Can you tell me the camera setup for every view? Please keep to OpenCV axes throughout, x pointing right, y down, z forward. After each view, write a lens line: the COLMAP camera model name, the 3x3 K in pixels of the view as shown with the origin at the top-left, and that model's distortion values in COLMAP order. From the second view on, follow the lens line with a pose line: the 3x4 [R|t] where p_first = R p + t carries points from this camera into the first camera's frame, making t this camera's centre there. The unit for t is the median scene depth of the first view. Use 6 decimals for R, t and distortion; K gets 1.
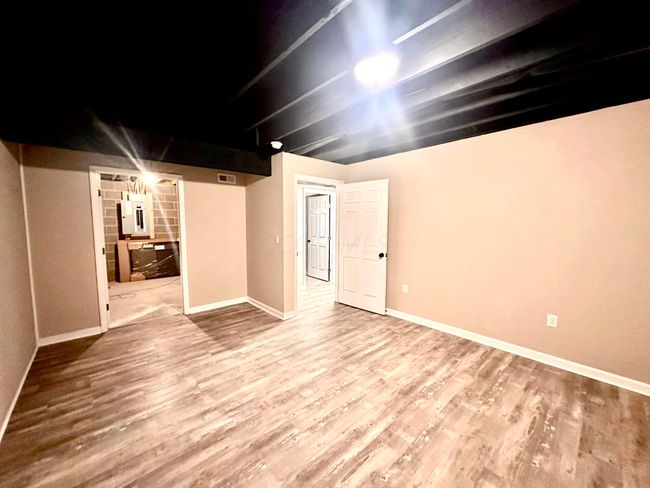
lens RADIAL K [[259.2, 0, 324.4], [0, 259.2, 240.4], [0, 0, 1]] dist [-0.002120, 0.000226]
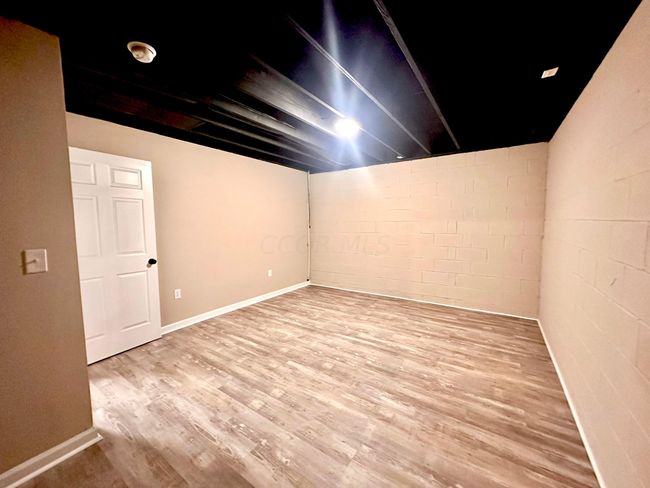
lens RADIAL K [[259.2, 0, 324.0], [0, 259.2, 246.2], [0, 0, 1]] dist [-0.002120, 0.000226]
pose [[-0.244606, -0.090350, 0.965404, -1.004691], [0.076003, 0.990799, 0.111984, -0.053726], [-0.966639, 0.100765, -0.235488, 1.111009]]
